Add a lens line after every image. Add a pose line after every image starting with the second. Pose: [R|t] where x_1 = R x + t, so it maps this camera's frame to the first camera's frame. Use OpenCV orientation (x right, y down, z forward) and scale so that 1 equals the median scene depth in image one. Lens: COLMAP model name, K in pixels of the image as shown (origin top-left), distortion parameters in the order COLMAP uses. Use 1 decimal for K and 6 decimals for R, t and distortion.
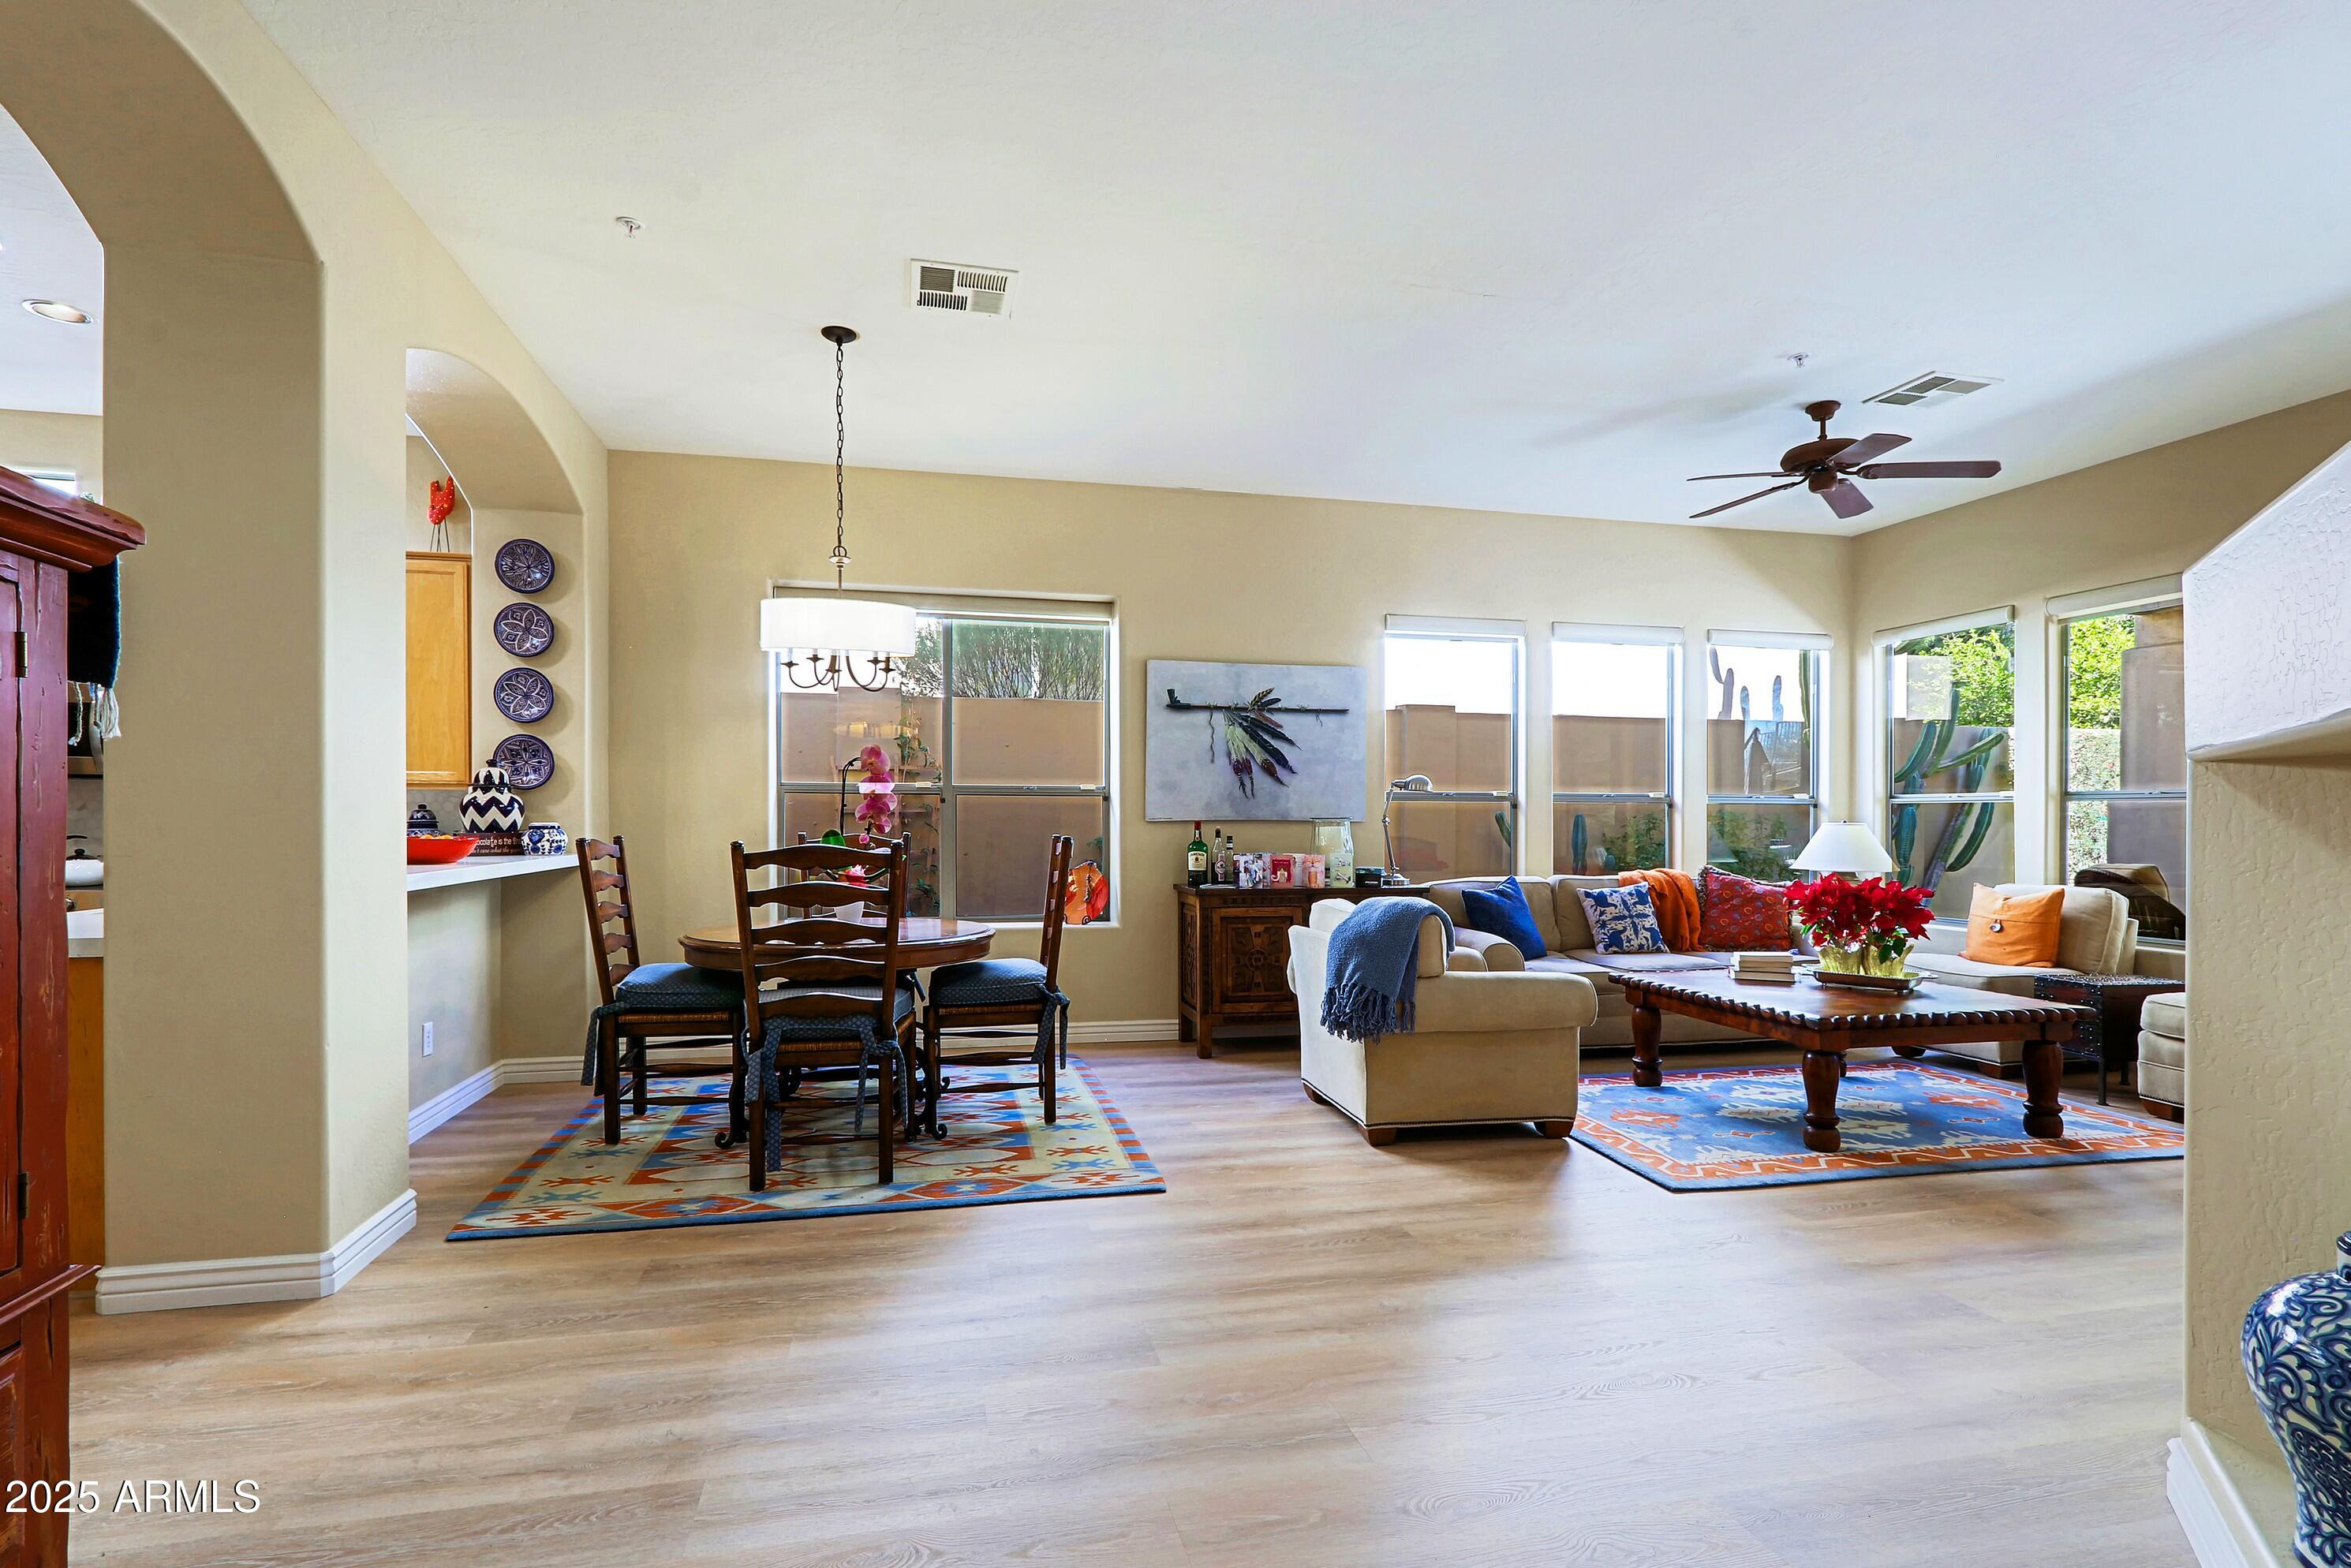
lens RADIAL K [[1089.7, 0, 1156.6], [0, 1089.7, 840.5], [0, 0, 1]] dist [-0.009286, 0.000268]
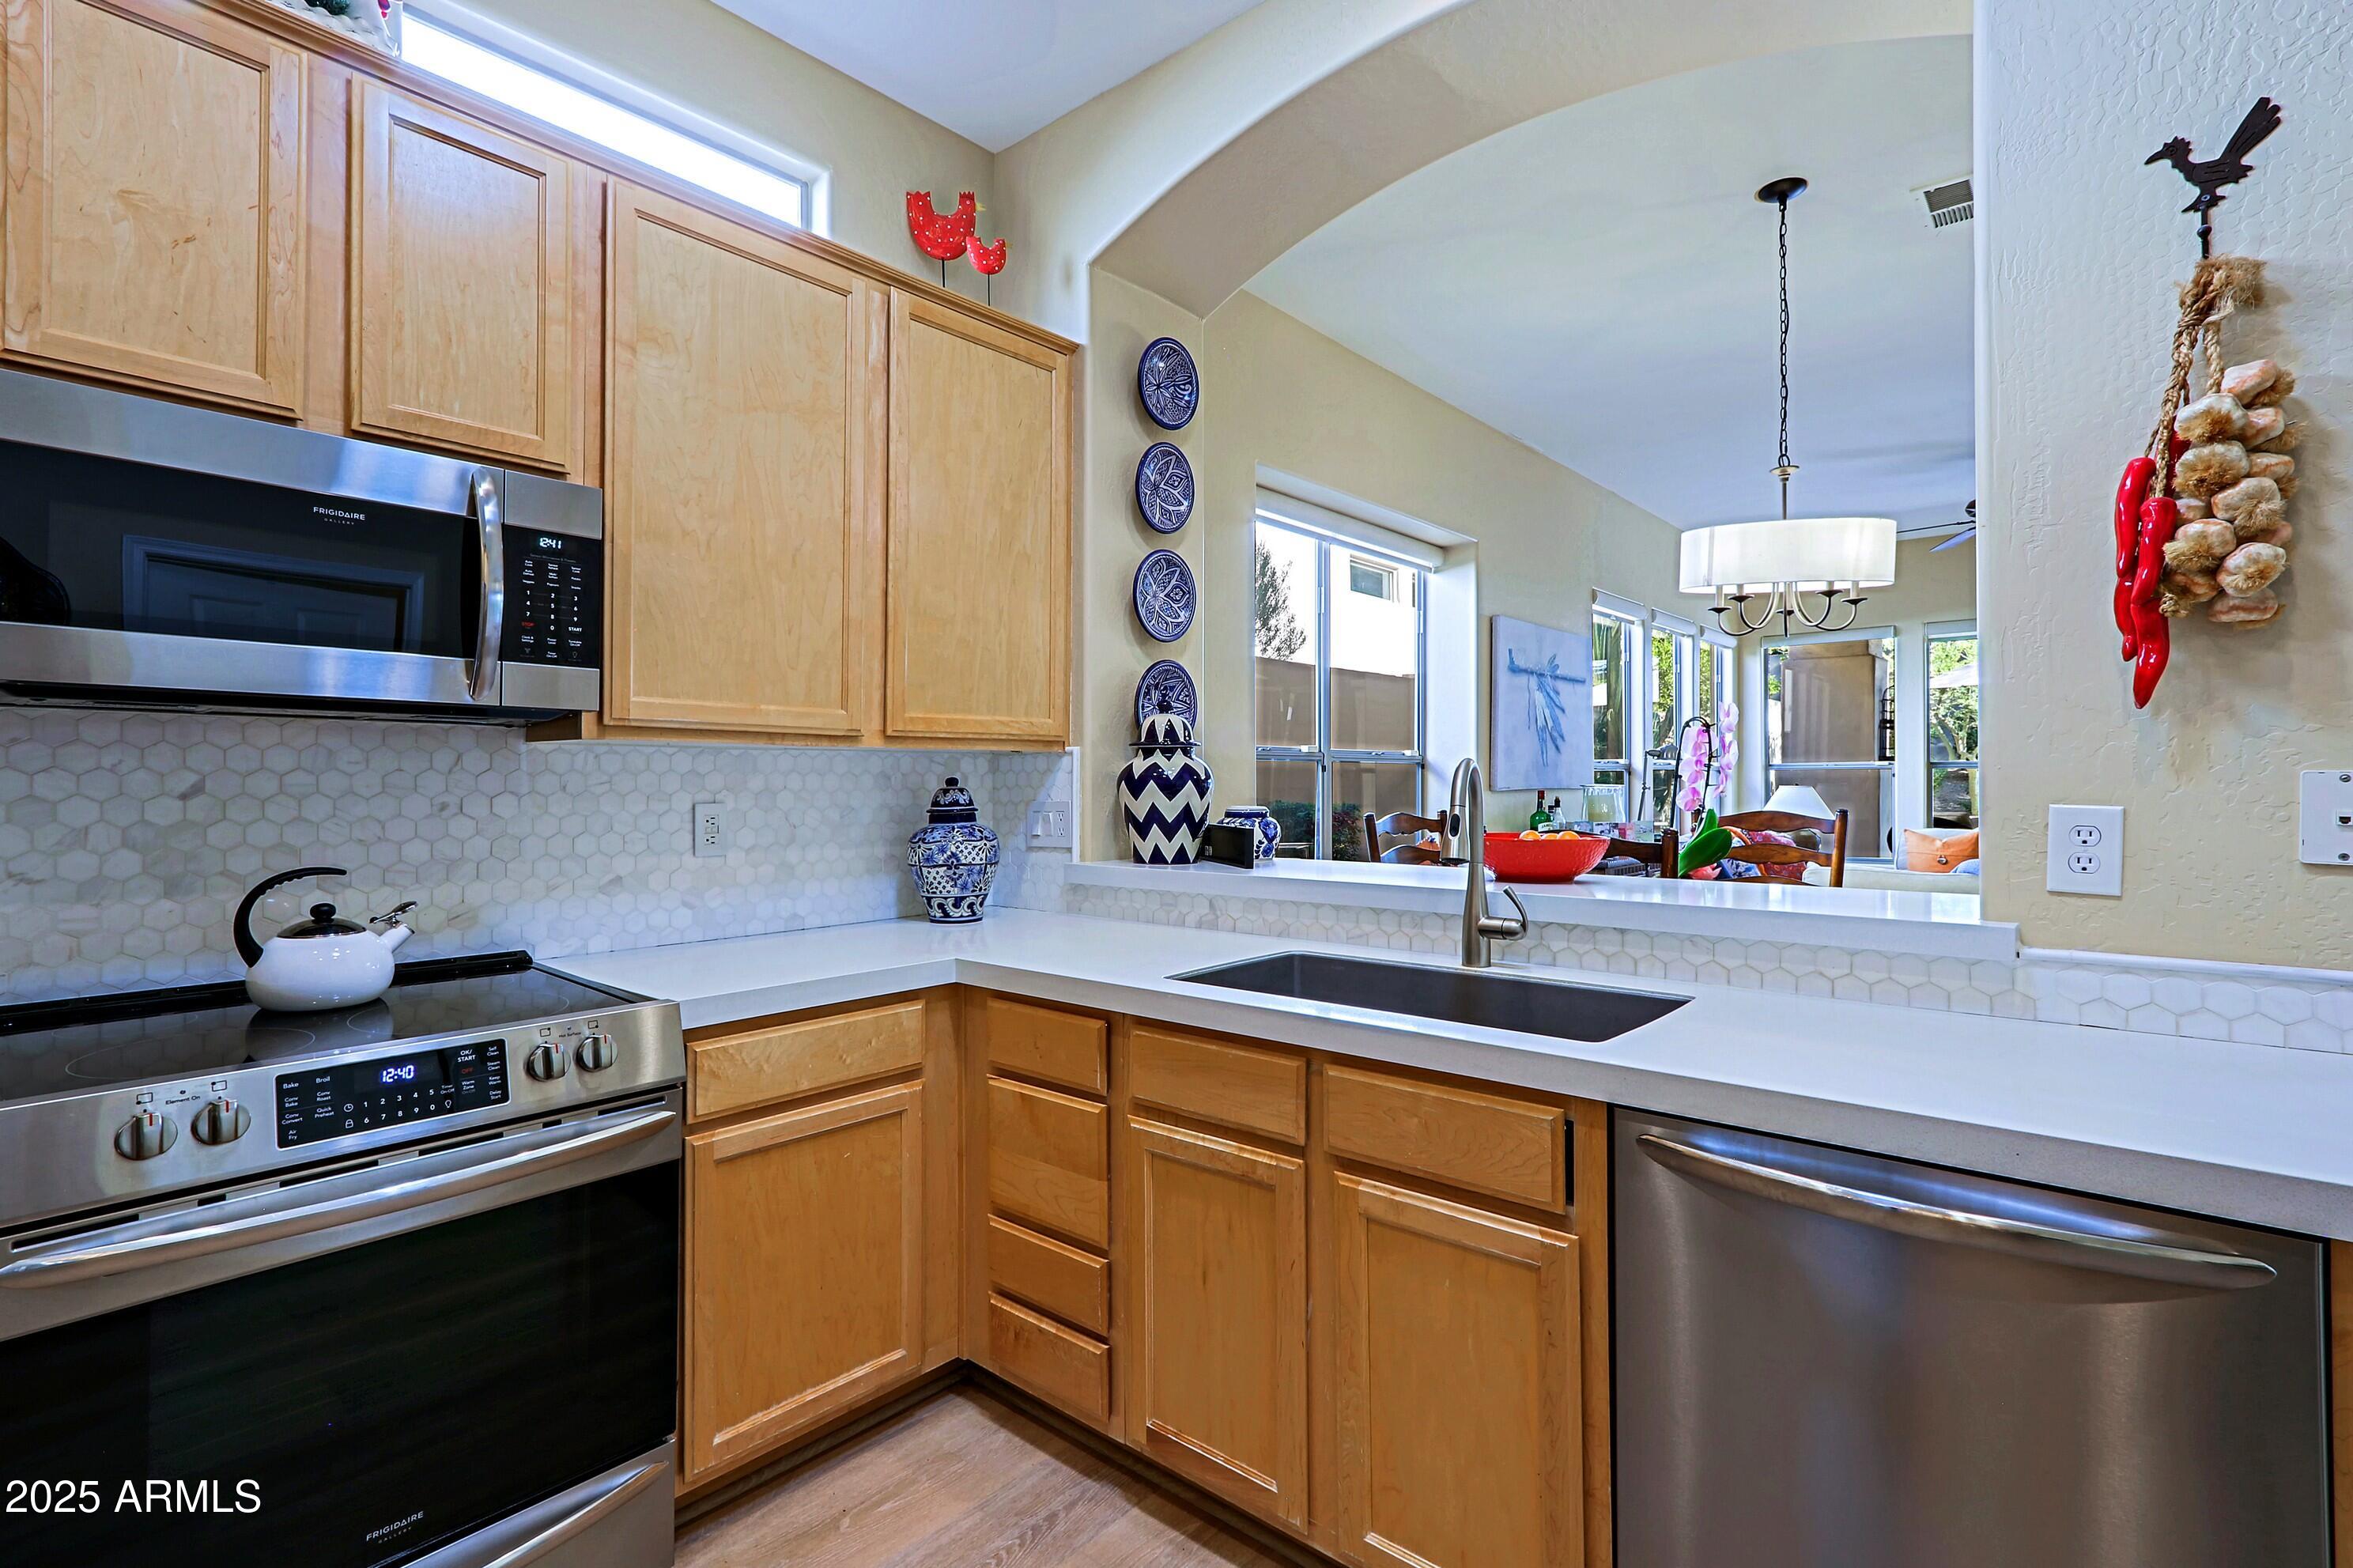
lens RADIAL K [[1093.4, 0, 1140.2], [0, 1093.4, 772.6], [0, 0, 1]] dist [0.002376, 0.000490]
pose [[0.819124, -0.003320, 0.573606, -0.949228], [0.023953, 0.999309, -0.028421, -0.018944], [-0.573116, 0.037020, 0.818638, 0.516528]]
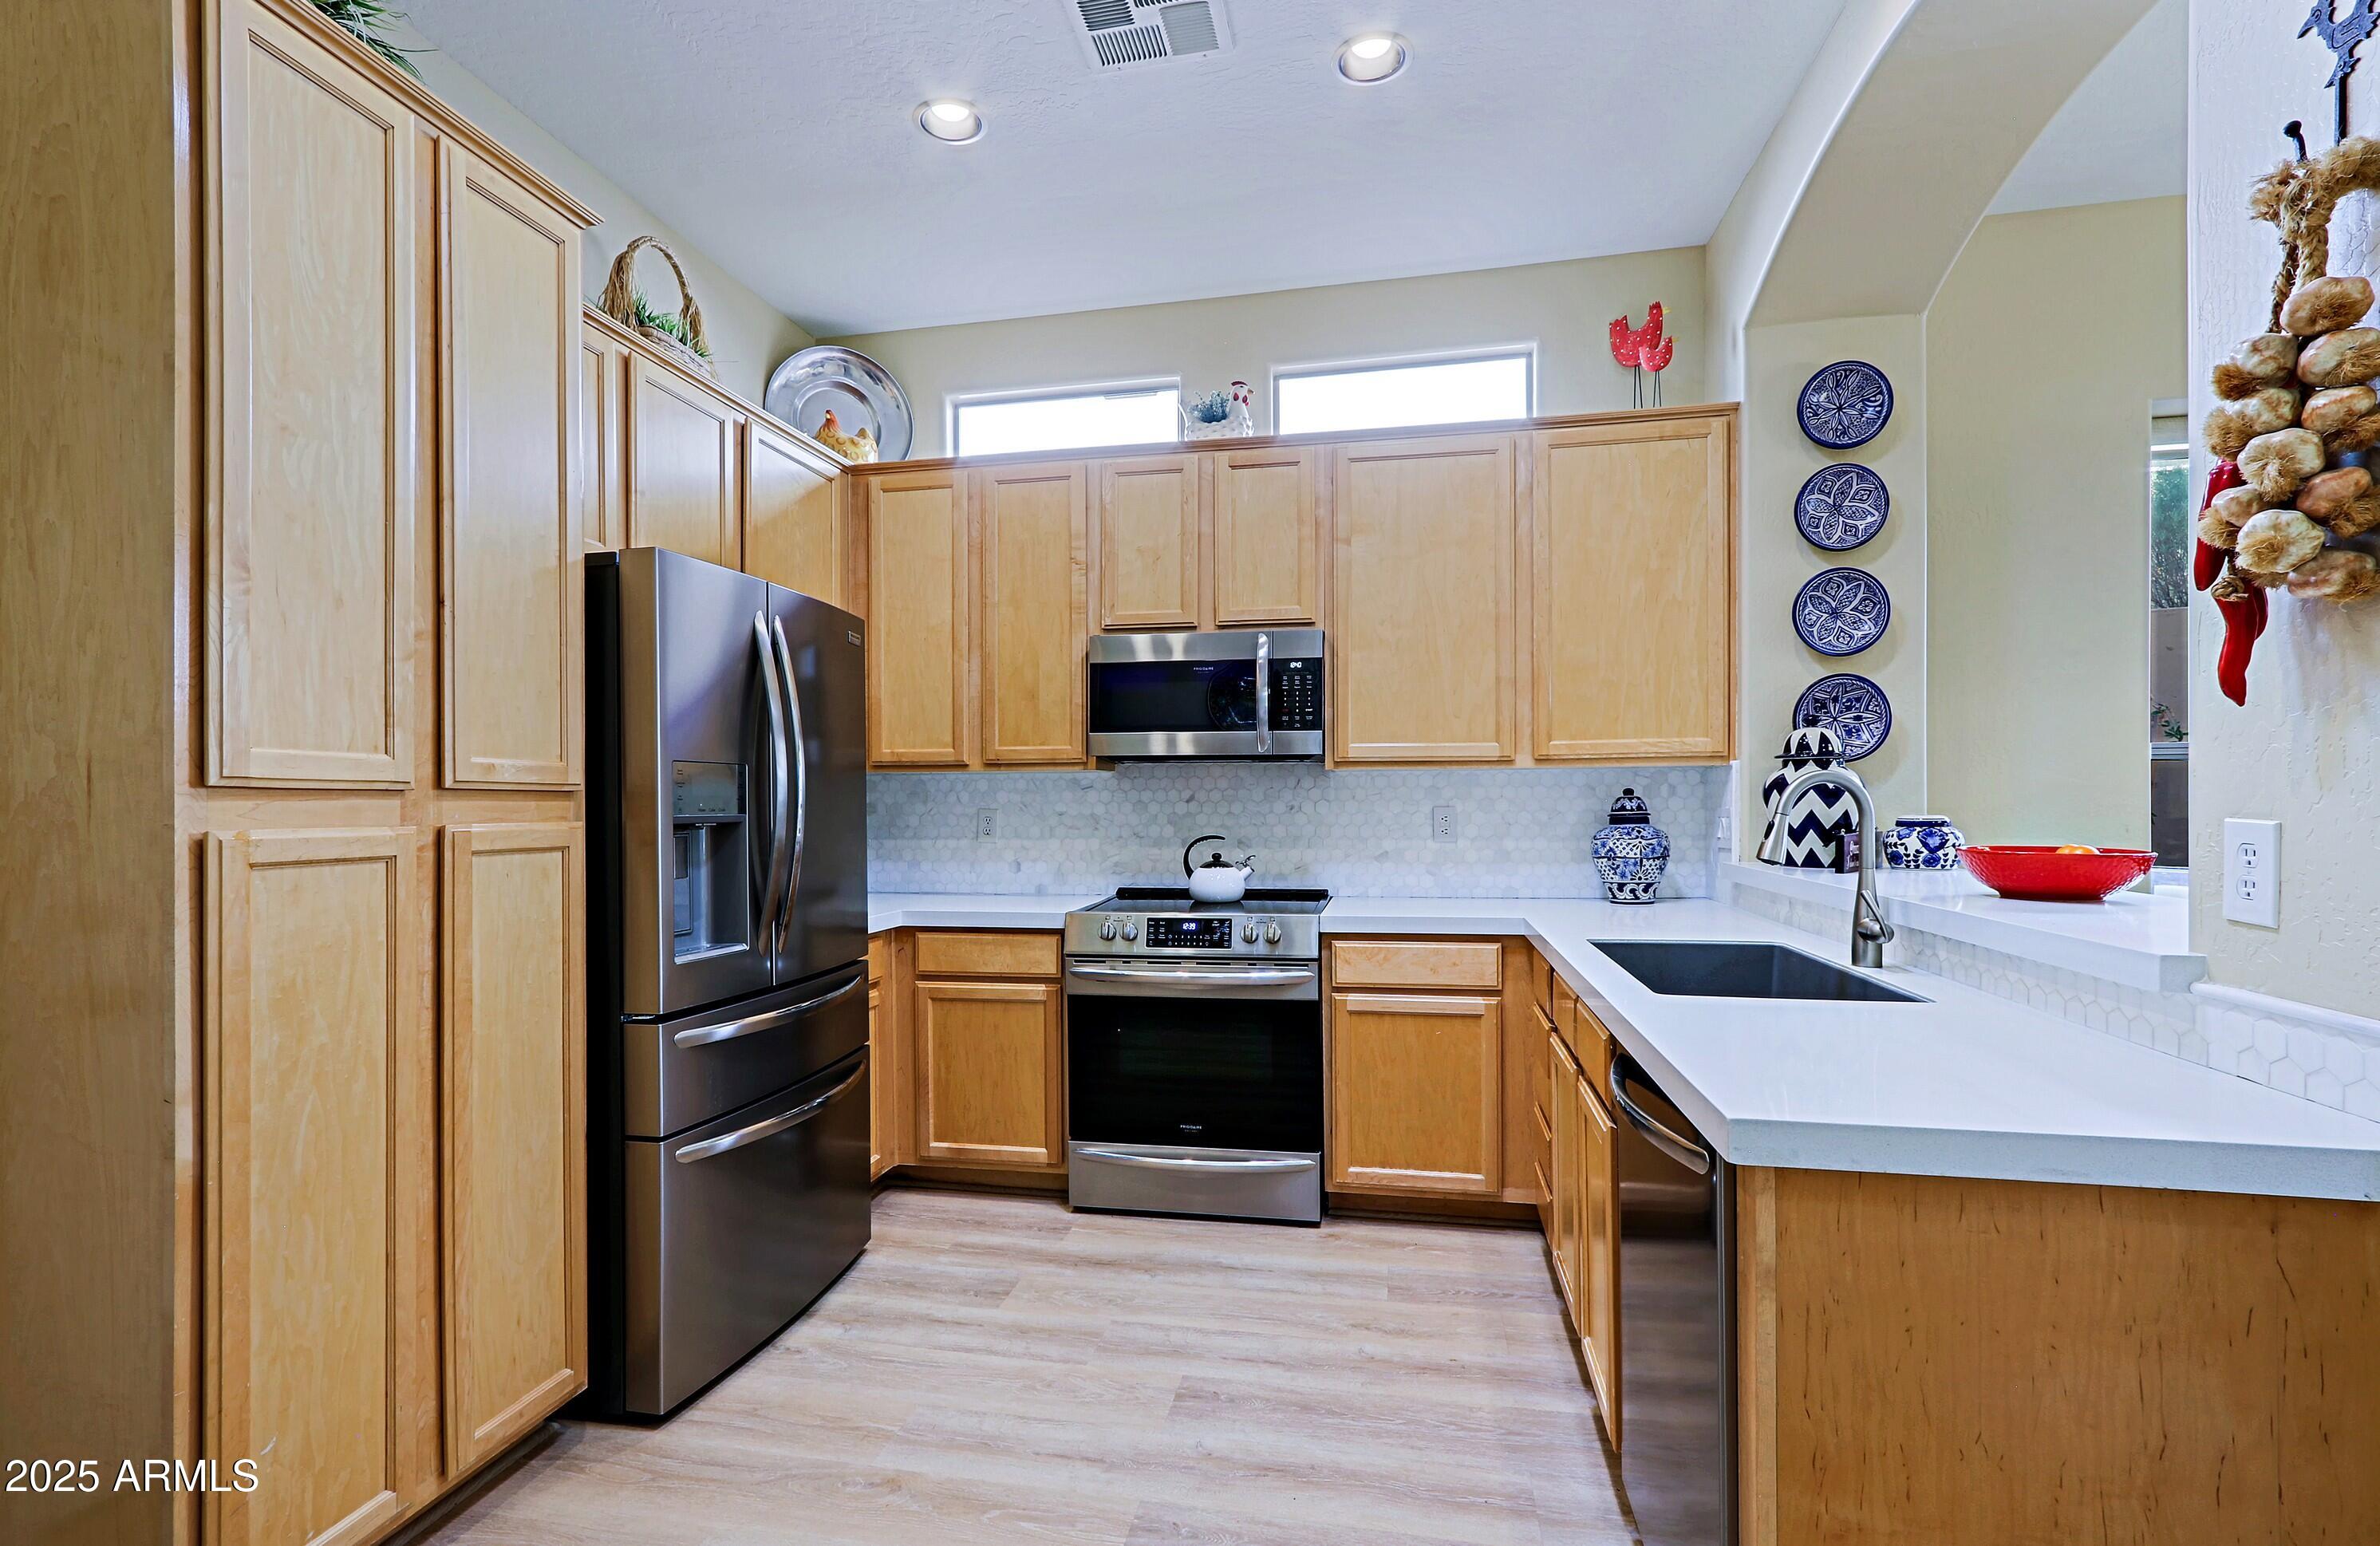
lens RADIAL K [[1096.2, 0, 1187.4], [0, 1096.2, 793.4], [0, 0, 1]] dist [0.002442, 0.000024]
pose [[0.913392, -0.013906, -0.406845, -0.674837], [0.001890, 0.999550, -0.029922, -0.010806], [0.407078, 0.026561, 0.913007, 0.271306]]
